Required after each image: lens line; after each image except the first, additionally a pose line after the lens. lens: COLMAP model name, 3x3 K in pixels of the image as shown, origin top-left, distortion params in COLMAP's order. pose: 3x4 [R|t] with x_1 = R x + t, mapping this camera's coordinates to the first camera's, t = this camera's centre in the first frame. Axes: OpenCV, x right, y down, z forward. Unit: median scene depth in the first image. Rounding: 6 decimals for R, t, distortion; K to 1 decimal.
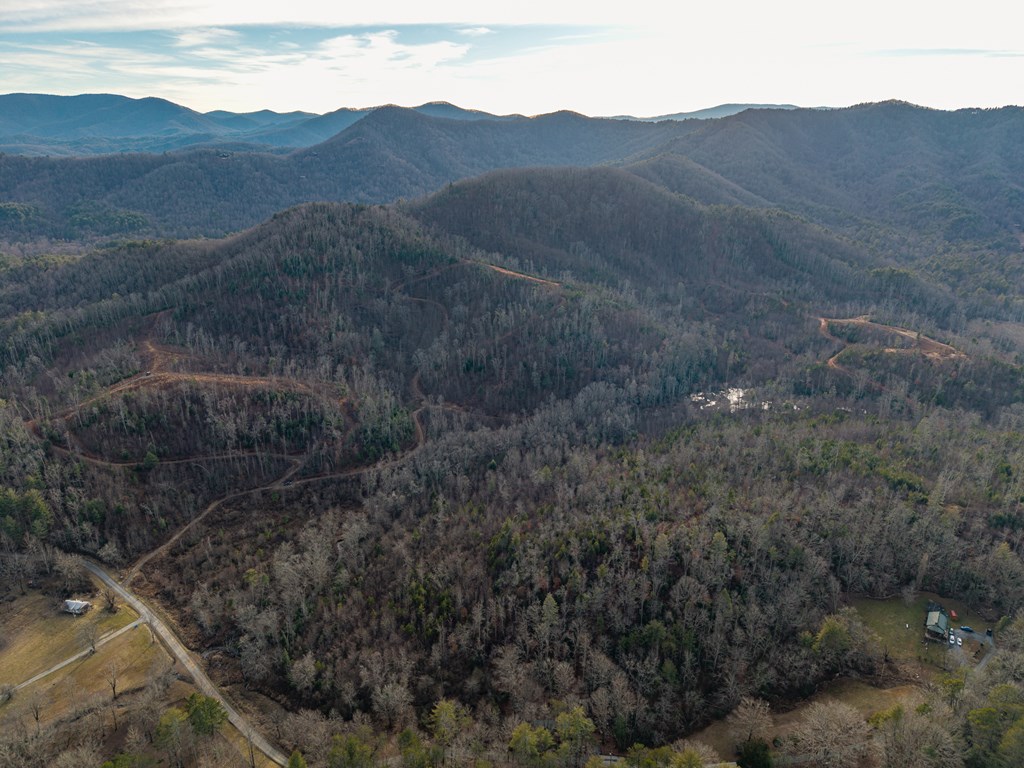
lens RADIAL K [[688.1, 0, 510.6], [0, 688.1, 385.9], [0, 0, 1]] dist [0.025072, -0.025400]
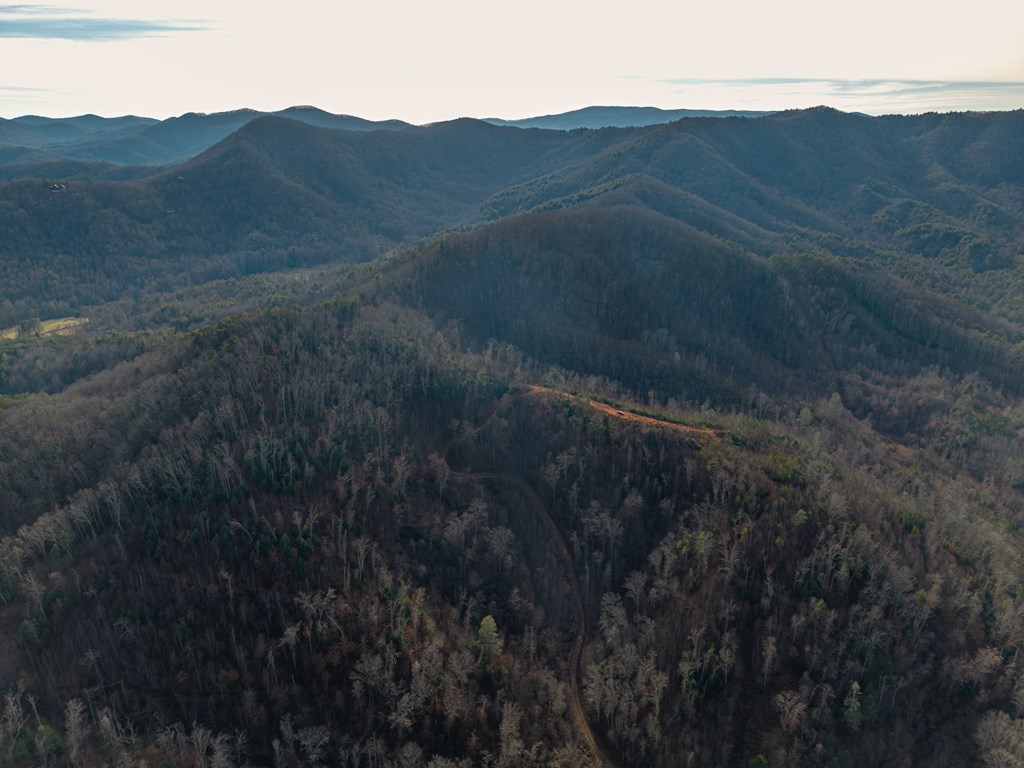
lens RADIAL K [[688.1, 0, 509.9], [0, 688.1, 380.9], [0, 0, 1]] dist [0.025072, -0.025400]
pose [[0.979286, -0.077365, 0.187117, -0.202078], [0.078545, 0.996910, 0.001115, -0.194519], [-0.186625, 0.013605, 0.982337, 0.403978]]
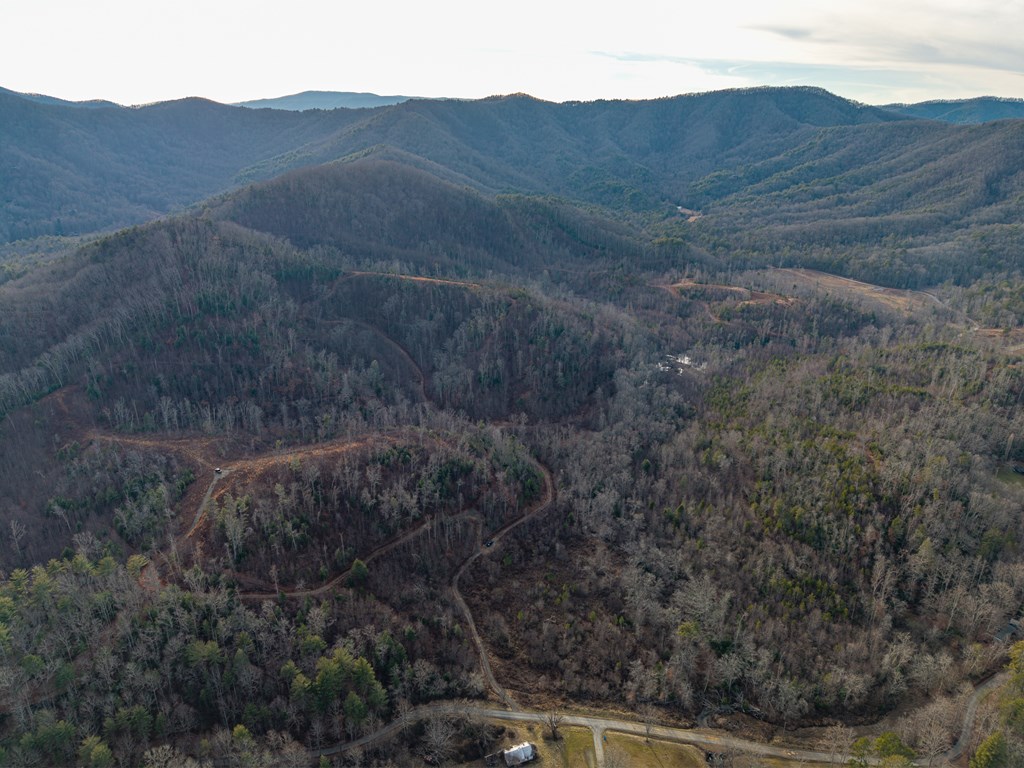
lens RADIAL K [[688.1, 0, 508.8], [0, 688.1, 386.9], [0, 0, 1]] dist [0.025072, -0.025400]
pose [[0.834971, -0.202260, 0.511775, -0.395945], [0.192675, 0.978588, 0.072397, -0.062587], [-0.515460, 0.038157, 0.856064, 0.129368]]
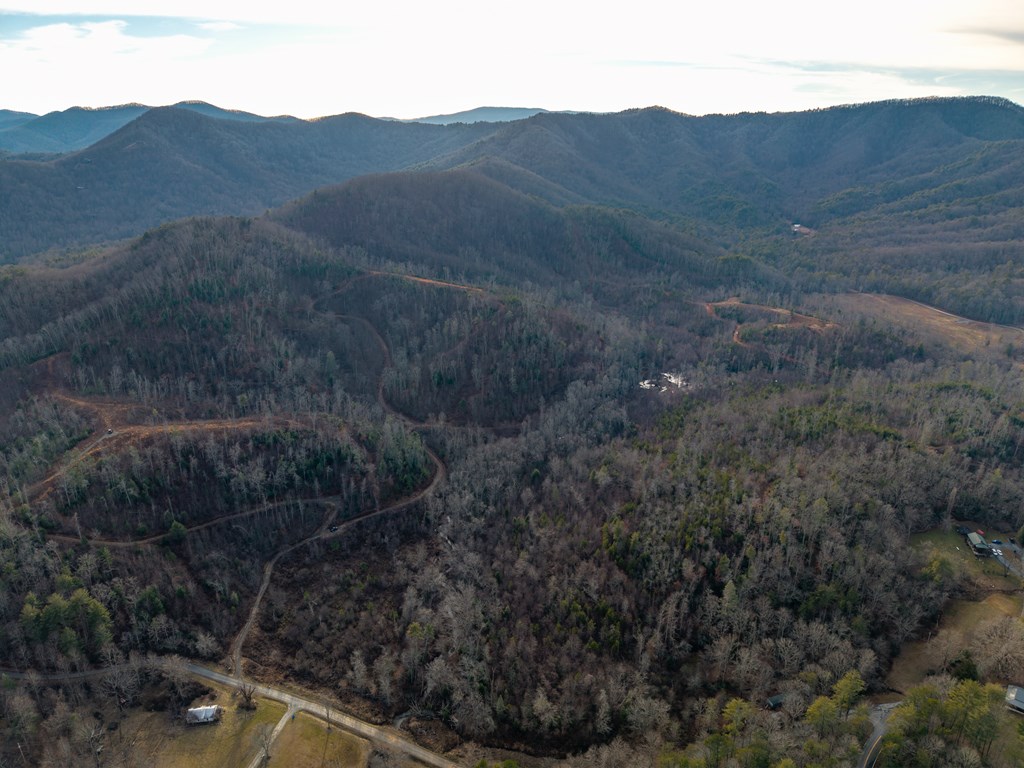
lens RADIAL K [[688.1, 0, 509.0], [0, 688.1, 385.1], [0, 0, 1]] dist [0.025072, -0.025400]
pose [[0.943666, -0.115261, 0.310177, -0.204024], [0.115988, 0.993119, 0.016164, -0.019389], [-0.309906, 0.020723, 0.950541, 0.033776]]
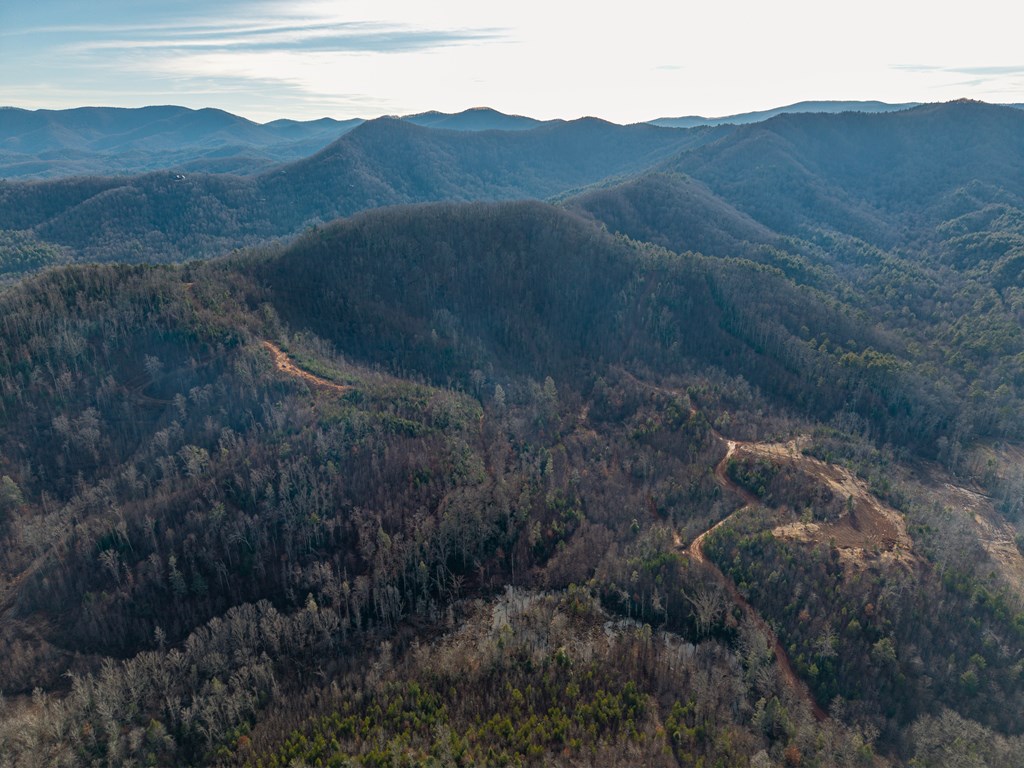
lens RADIAL K [[688.1, 0, 512.5], [0, 688.1, 383.7], [0, 0, 1]] dist [0.025072, -0.025400]
pose [[0.993603, 0.023568, -0.110446, 0.298590], [-0.023938, 0.999711, -0.002019, -0.145124], [0.110367, 0.004650, 0.993880, 0.287603]]
